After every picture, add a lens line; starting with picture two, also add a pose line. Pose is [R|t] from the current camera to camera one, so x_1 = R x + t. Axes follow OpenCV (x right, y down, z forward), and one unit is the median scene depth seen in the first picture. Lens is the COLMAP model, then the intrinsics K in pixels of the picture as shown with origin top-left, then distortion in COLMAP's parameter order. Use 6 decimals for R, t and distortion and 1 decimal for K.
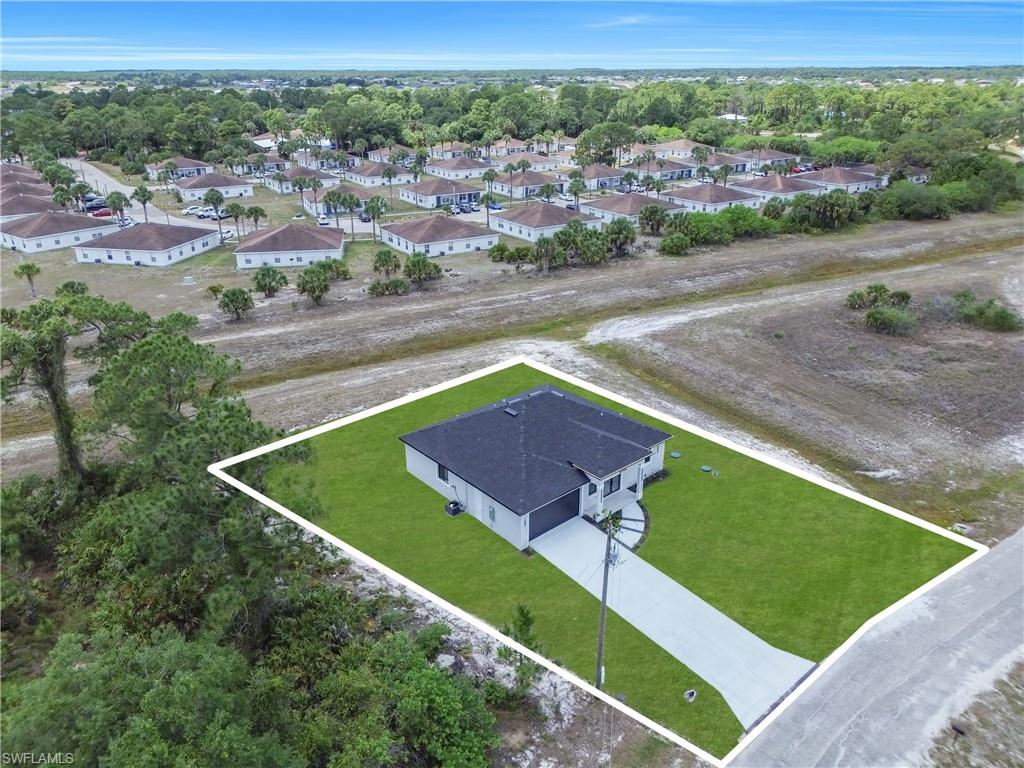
lens RADIAL K [[717.5, 0, 512.0], [0, 717.5, 384.0], [0, 0, 1]] dist [0.068853, -0.083006]
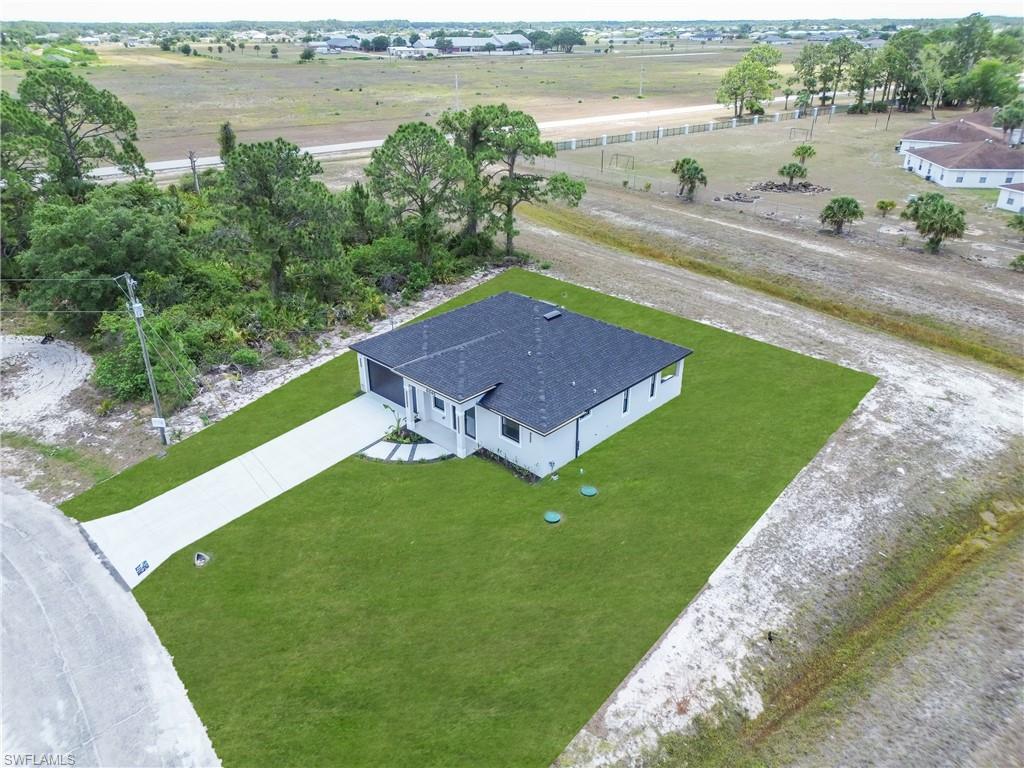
lens RADIAL K [[717.5, 0, 512.0], [0, 717.5, 384.0], [0, 0, 1]] dist [0.068853, -0.083006]
pose [[0.090048, 0.447343, -0.889818, 0.596553], [-0.393230, 0.836826, 0.380909, -0.152464], [0.915020, 0.315603, 0.251264, 0.621842]]
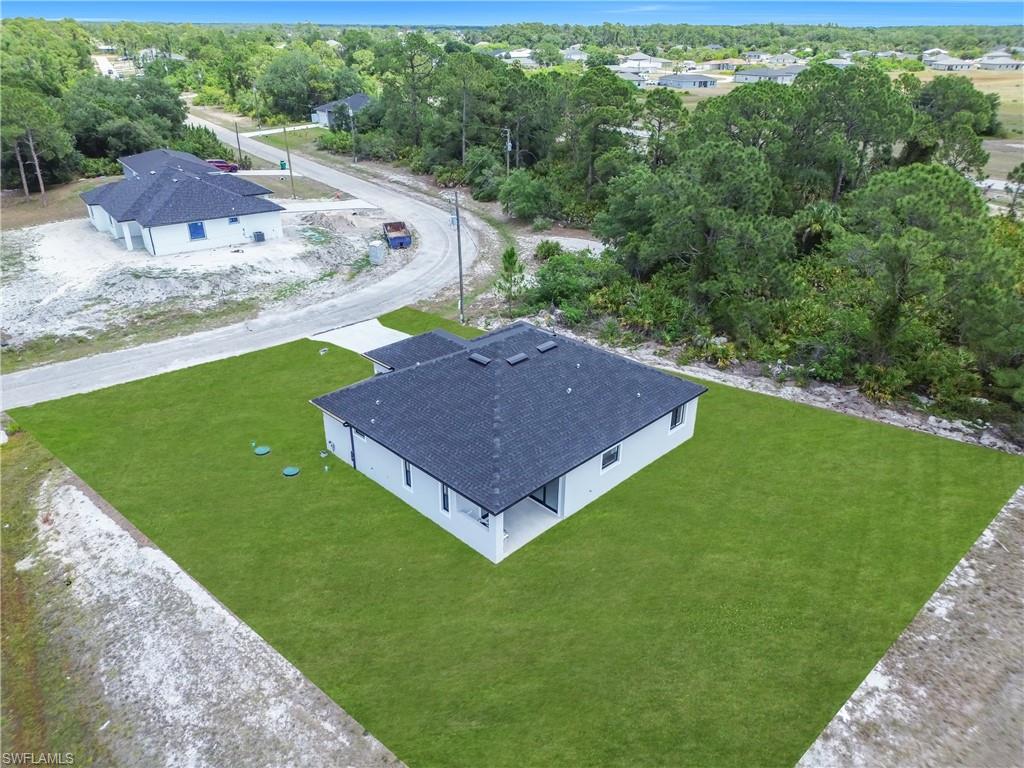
lens RADIAL K [[717.5, 0, 512.0], [0, 717.5, 384.0], [0, 0, 1]] dist [0.068853, -0.083006]
pose [[-0.997367, 0.029065, -0.066437, 0.062457], [-0.031861, 0.647374, 0.761506, -0.356498], [0.065143, 0.761618, -0.644744, 1.116590]]
